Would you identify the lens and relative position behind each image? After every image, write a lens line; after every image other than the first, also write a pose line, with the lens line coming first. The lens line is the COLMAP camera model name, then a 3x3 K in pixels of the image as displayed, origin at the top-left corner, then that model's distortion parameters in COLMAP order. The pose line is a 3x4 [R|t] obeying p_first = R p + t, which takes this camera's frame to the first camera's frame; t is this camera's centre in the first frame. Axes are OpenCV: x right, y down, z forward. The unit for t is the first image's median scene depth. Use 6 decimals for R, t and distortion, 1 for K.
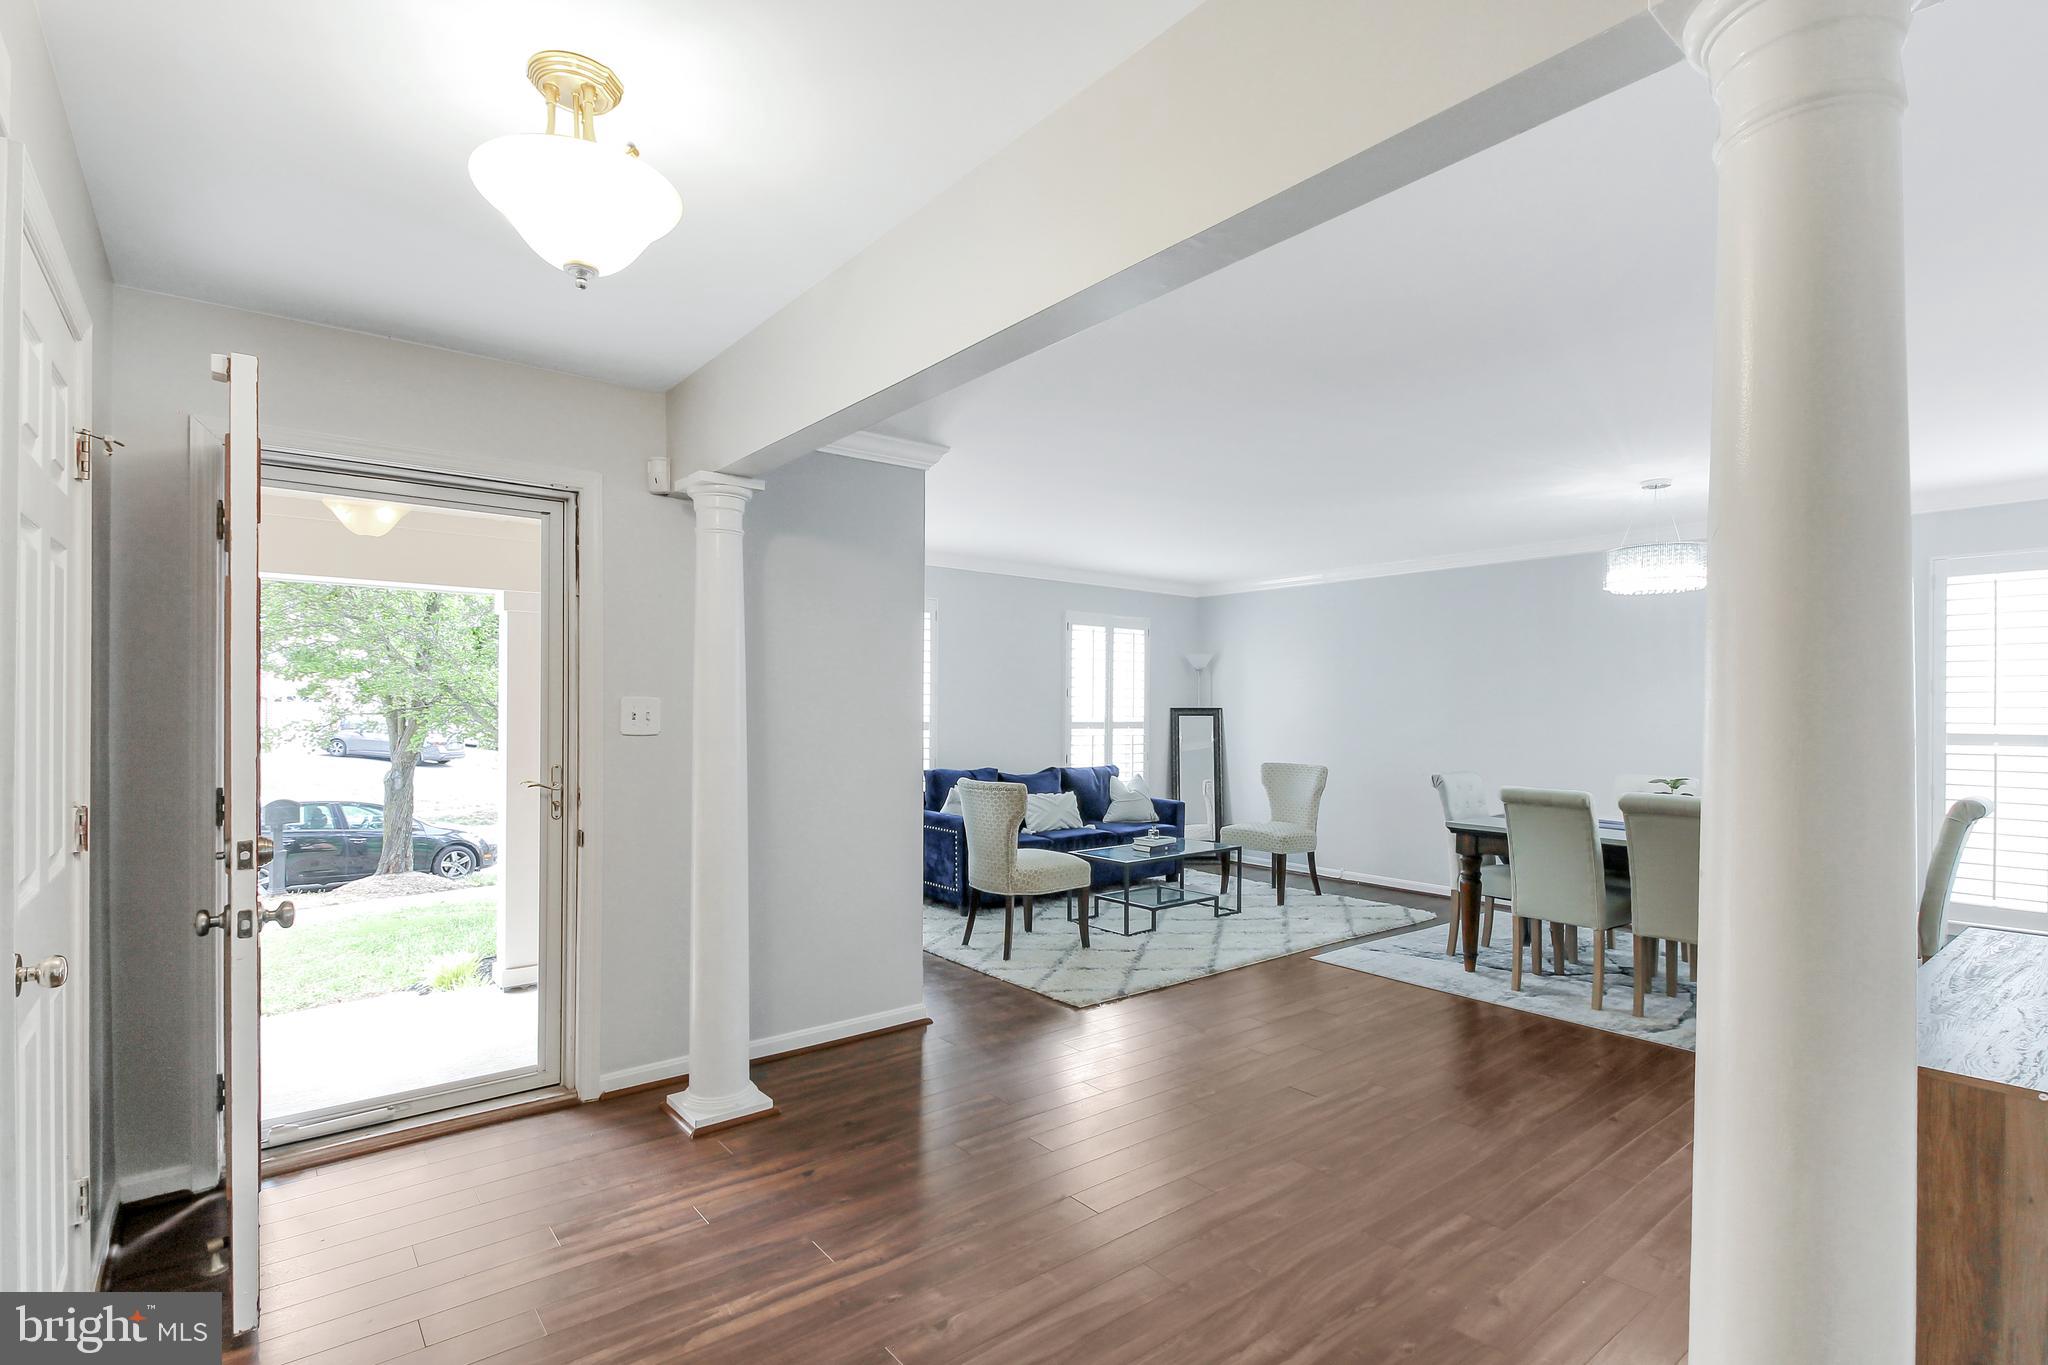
lens RADIAL K [[959.8, 0, 1018.2], [0, 959.8, 708.3], [0, 0, 1]] dist [0.014457, -0.014790]
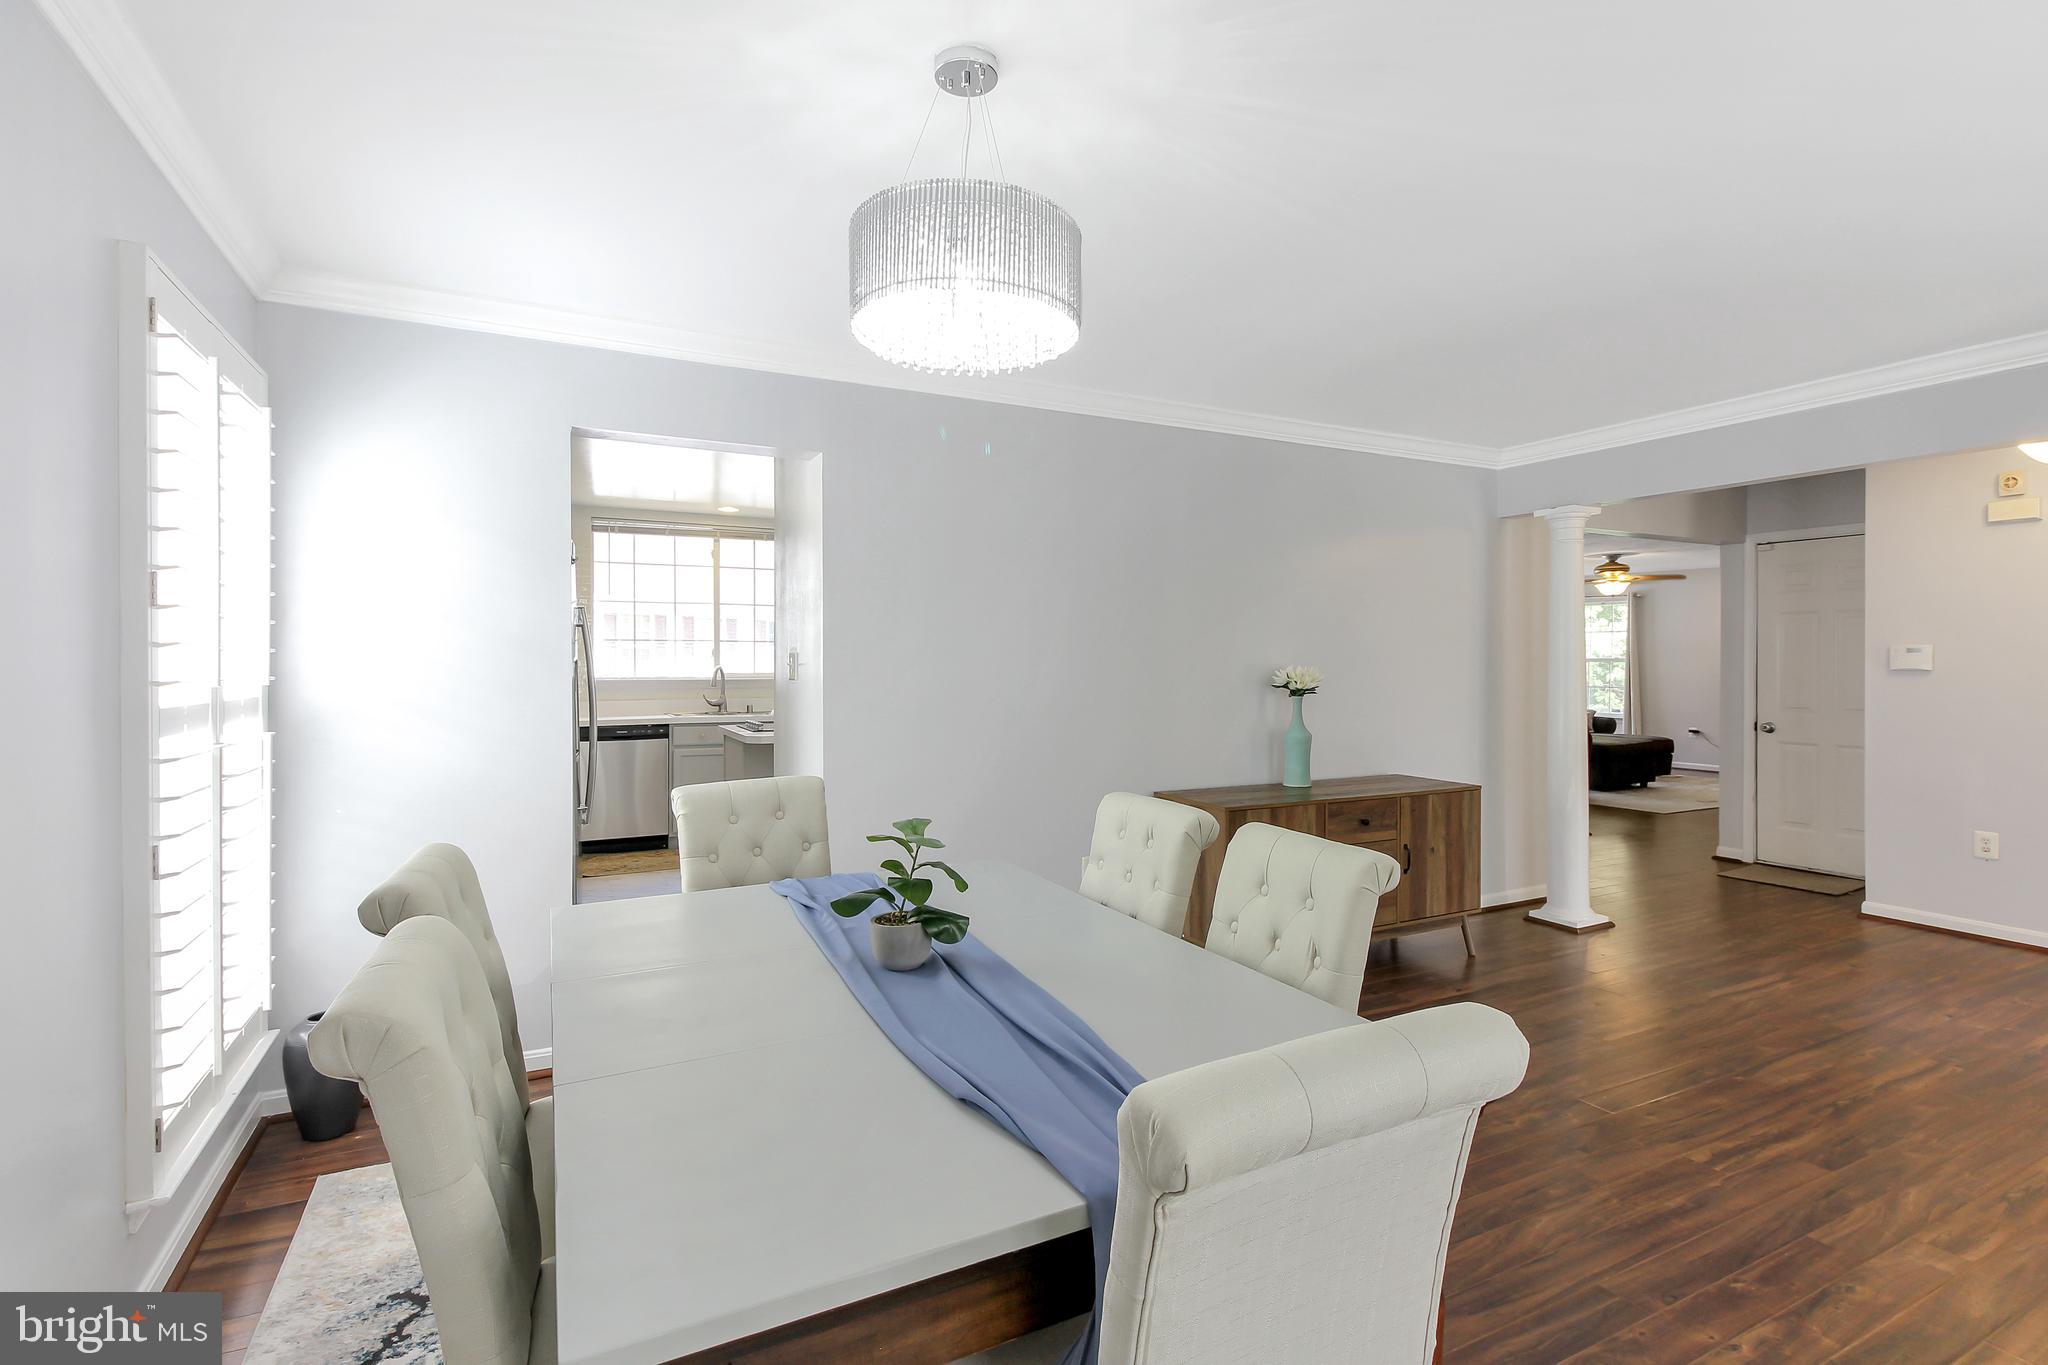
lens RADIAL K [[956.4, 0, 1011.7], [0, 956.4, 674.7], [0, 0, 1]] dist [0.010984, -0.007875]
pose [[-0.979244, -0.011314, 0.202369, 0.489756], [-0.008491, 0.999854, 0.014813, 0.003329], [-0.202507, 0.012787, -0.979197, 1.197687]]
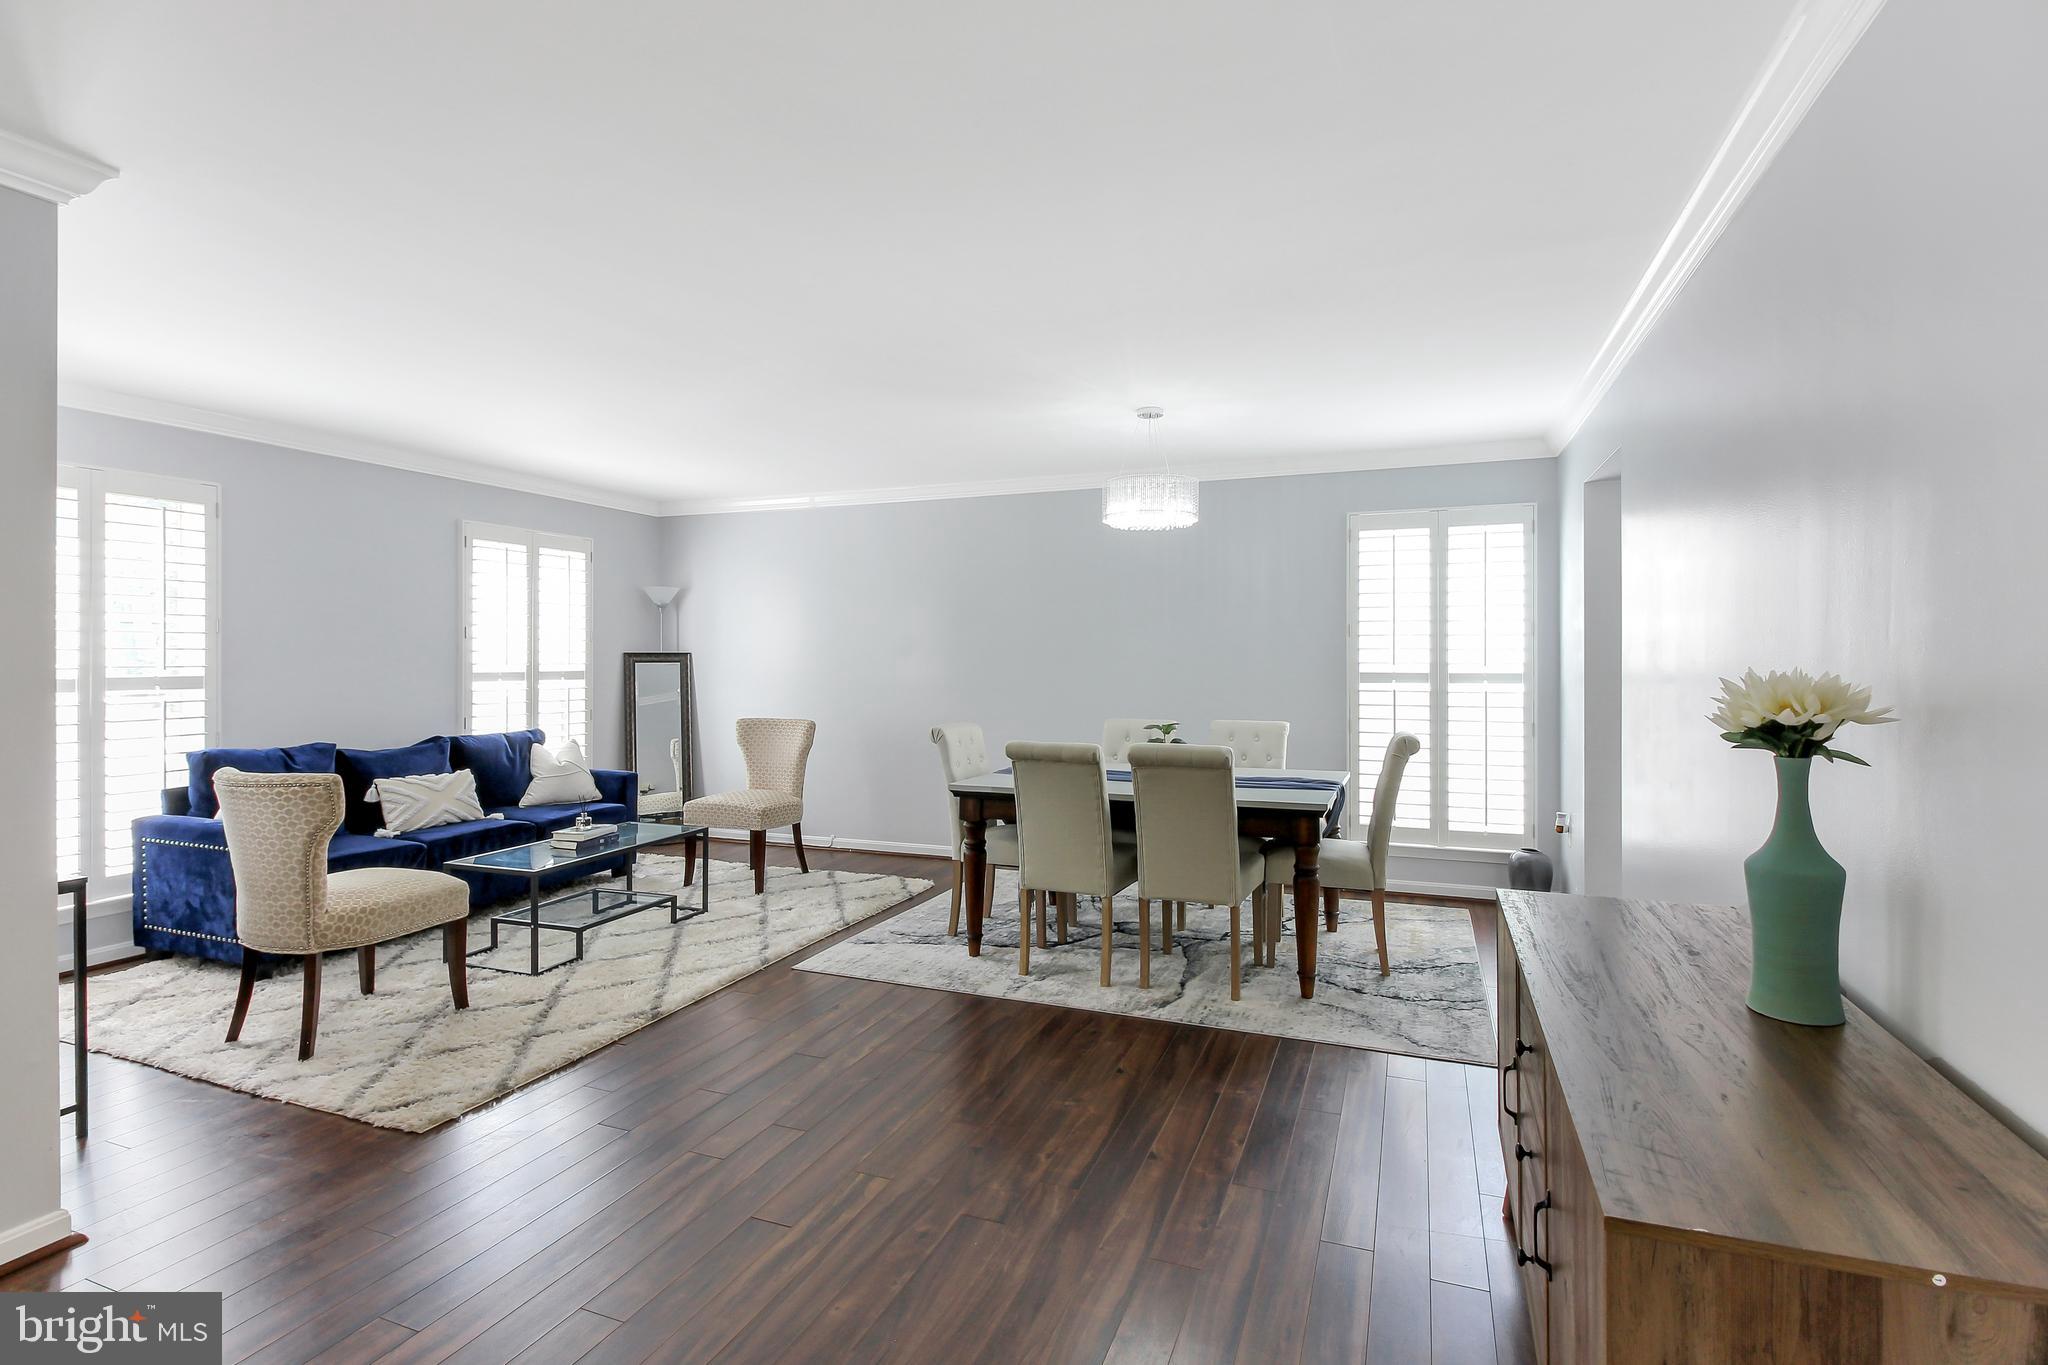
lens RADIAL K [[956.4, 0, 1047.4], [0, 956.4, 656.8], [0, 0, 1]] dist [0.010984, -0.007875]
pose [[0.855740, -0.006217, 0.517369, 0.075487], [0.004529, 0.999980, 0.004526, 0.001410], [-0.517386, -0.001530, 0.855751, 0.212124]]
